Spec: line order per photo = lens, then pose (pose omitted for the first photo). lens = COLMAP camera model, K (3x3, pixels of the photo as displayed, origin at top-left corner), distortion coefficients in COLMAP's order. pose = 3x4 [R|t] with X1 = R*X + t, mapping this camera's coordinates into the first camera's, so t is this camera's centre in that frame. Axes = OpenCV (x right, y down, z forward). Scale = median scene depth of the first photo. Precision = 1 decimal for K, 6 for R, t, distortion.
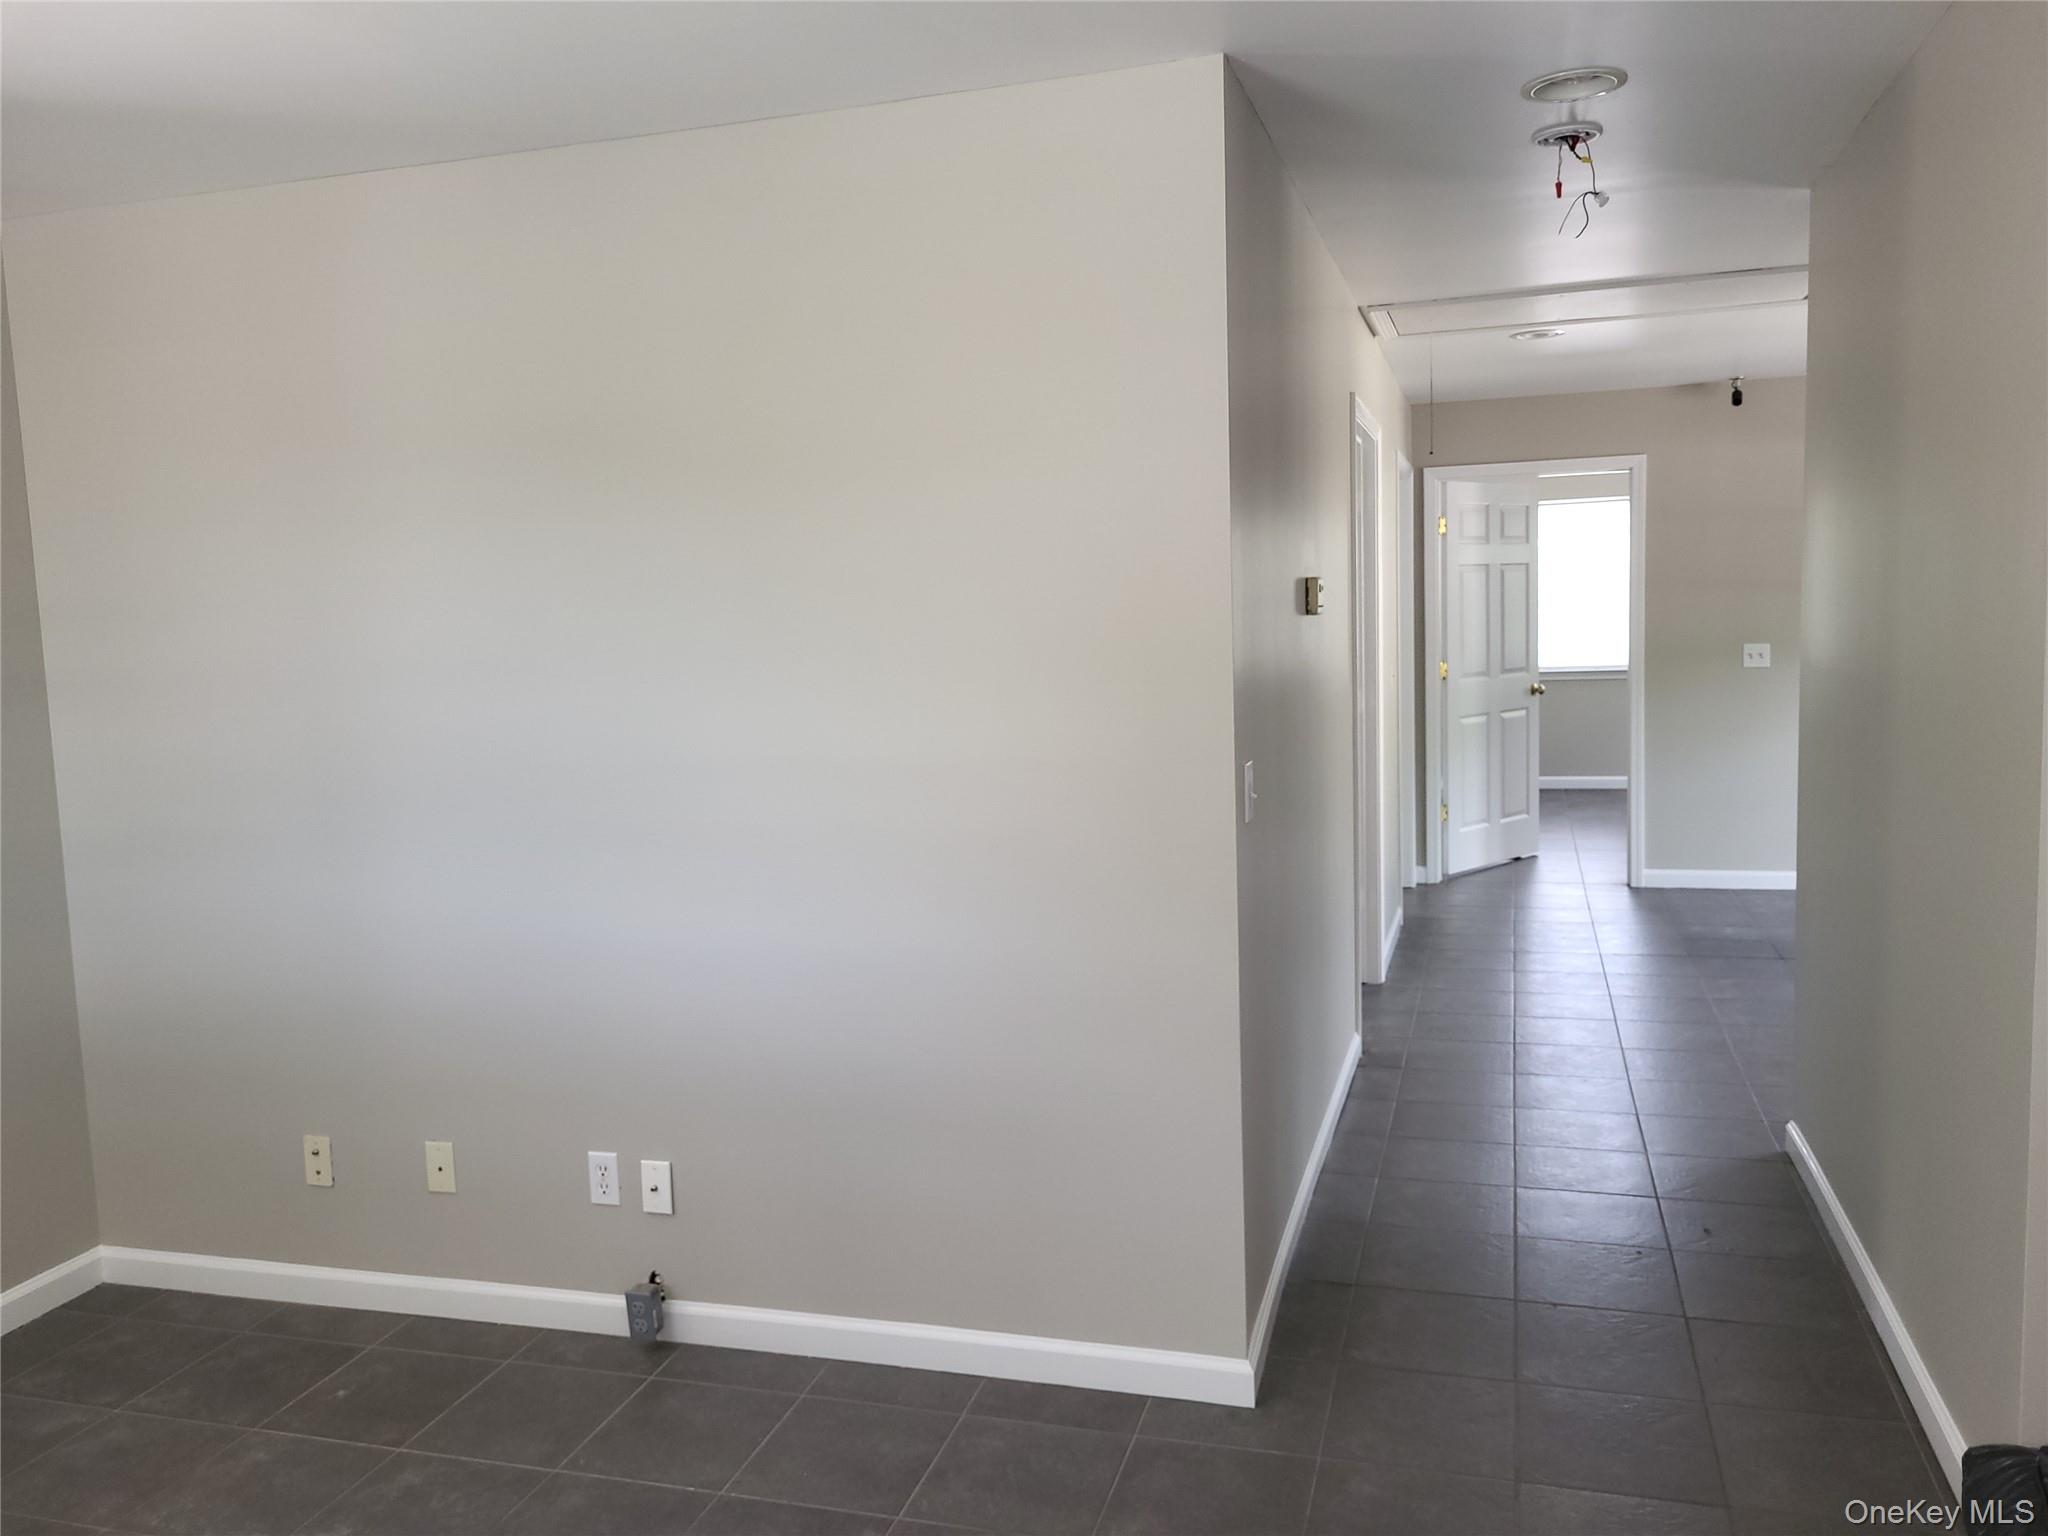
lens RADIAL K [[1565.6, 0, 1032.3], [0, 1565.6, 765.5], [0, 0, 1]] dist [0.009534, -0.004657]
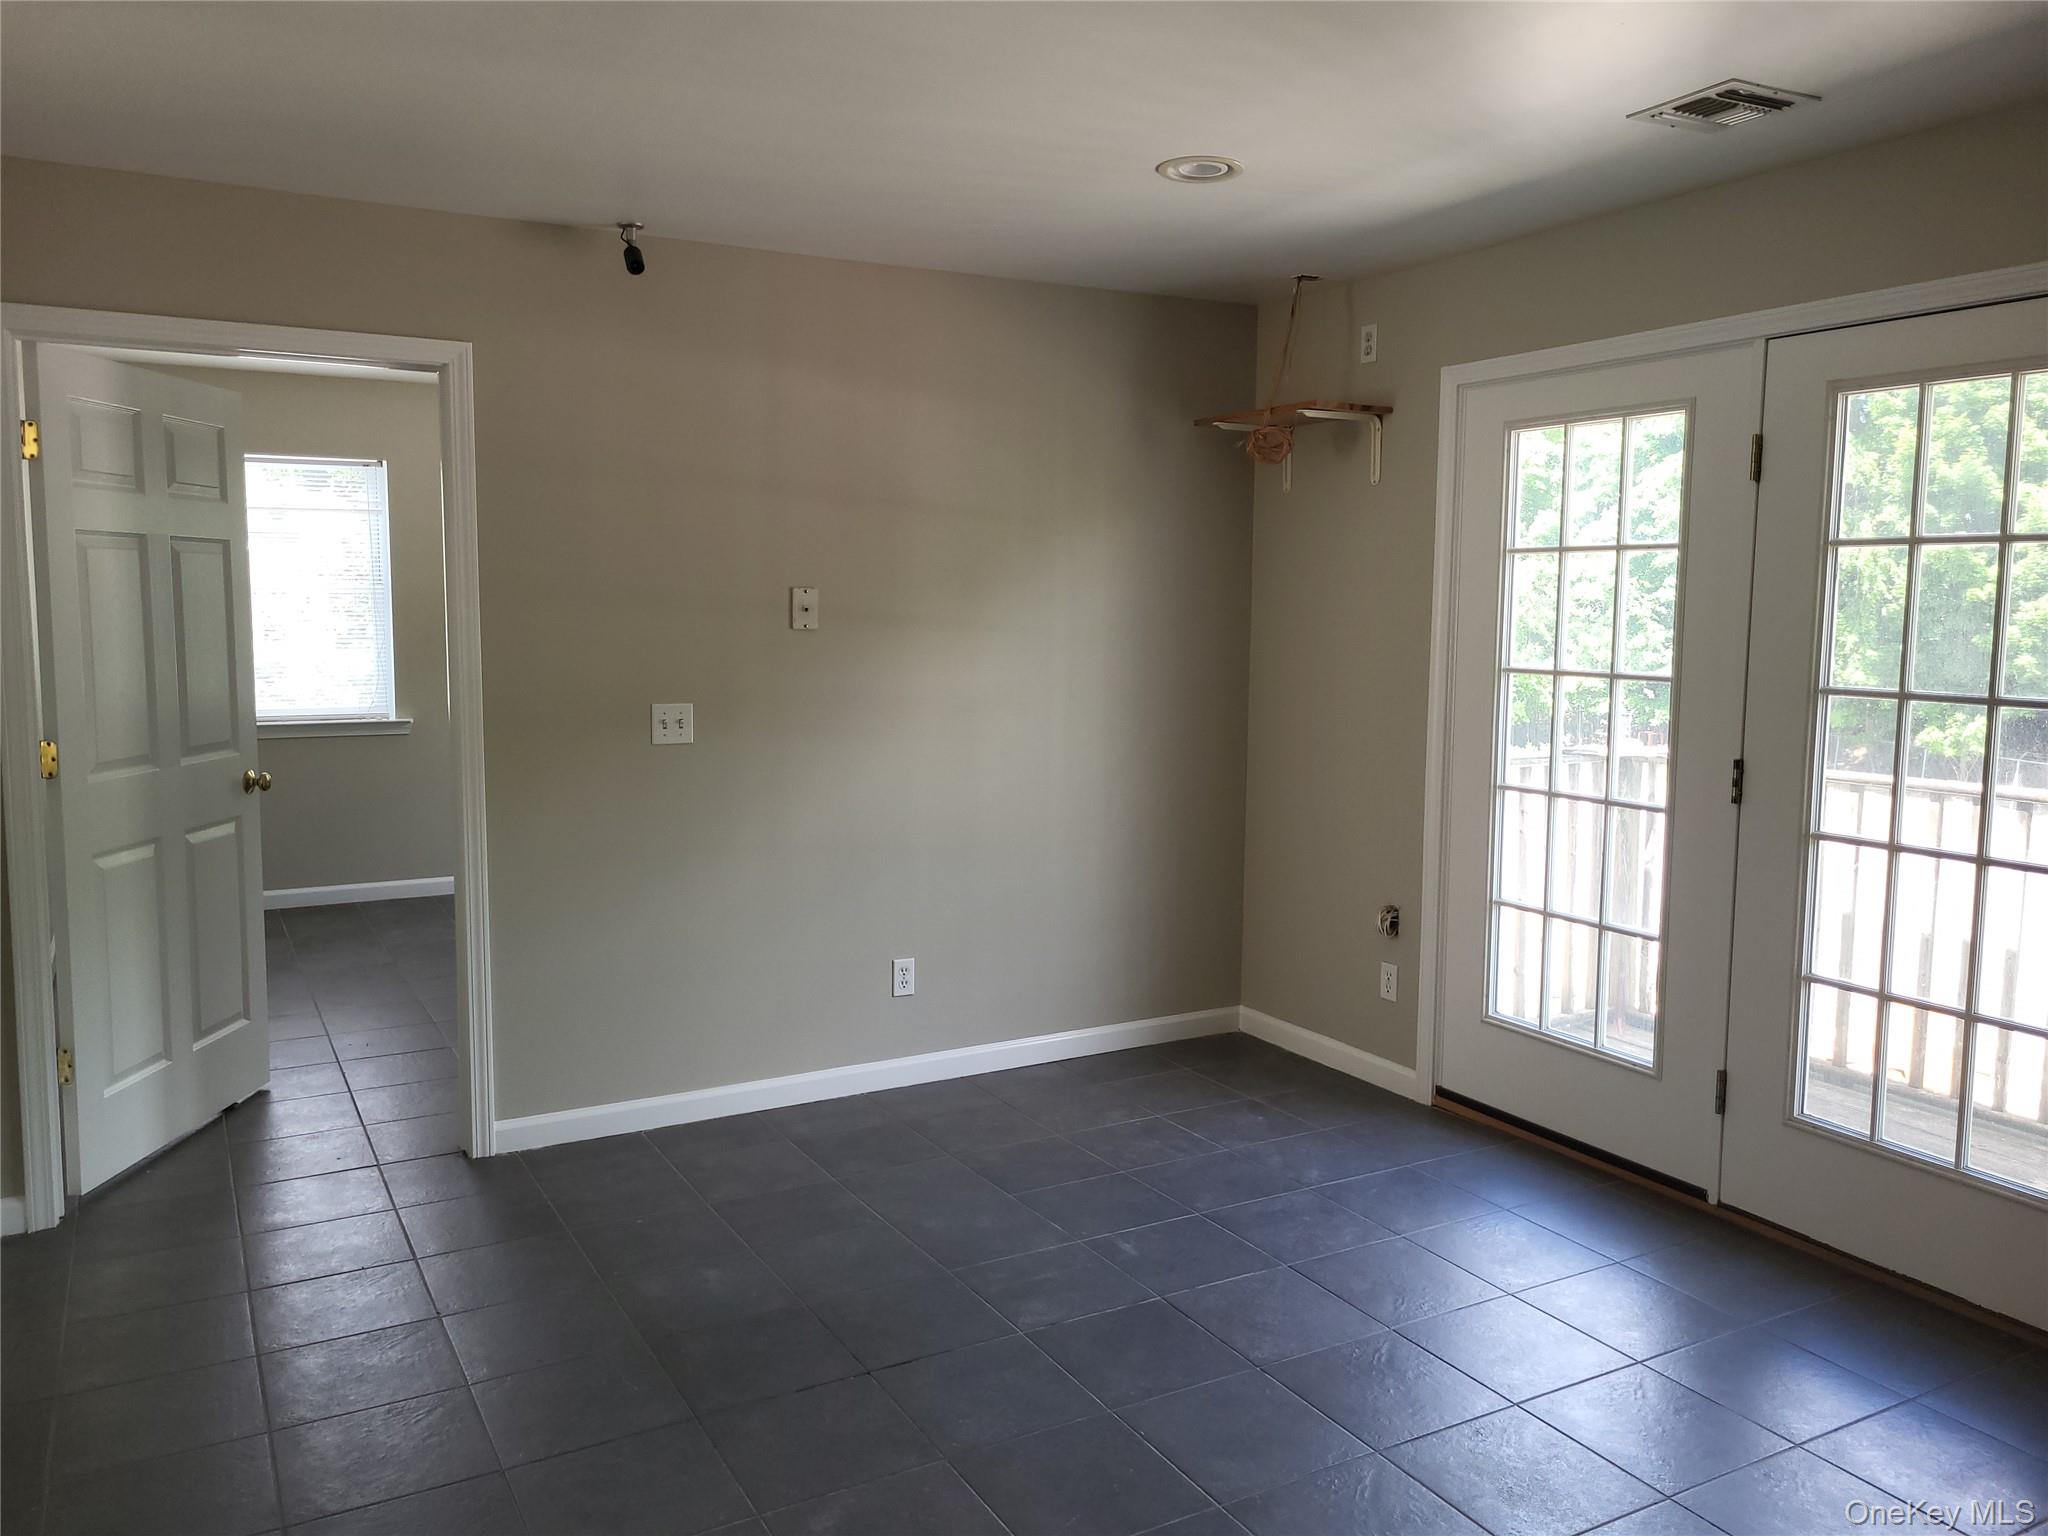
lens RADIAL K [[1565.6, 0, 1042.4], [0, 1565.6, 757.8], [0, 0, 1]] dist [0.009534, -0.004657]
pose [[0.686391, -0.033437, 0.726464, 0.123933], [0.041709, 0.999108, 0.006578, -0.050097], [-0.726036, 0.025785, 0.687173, 0.457062]]
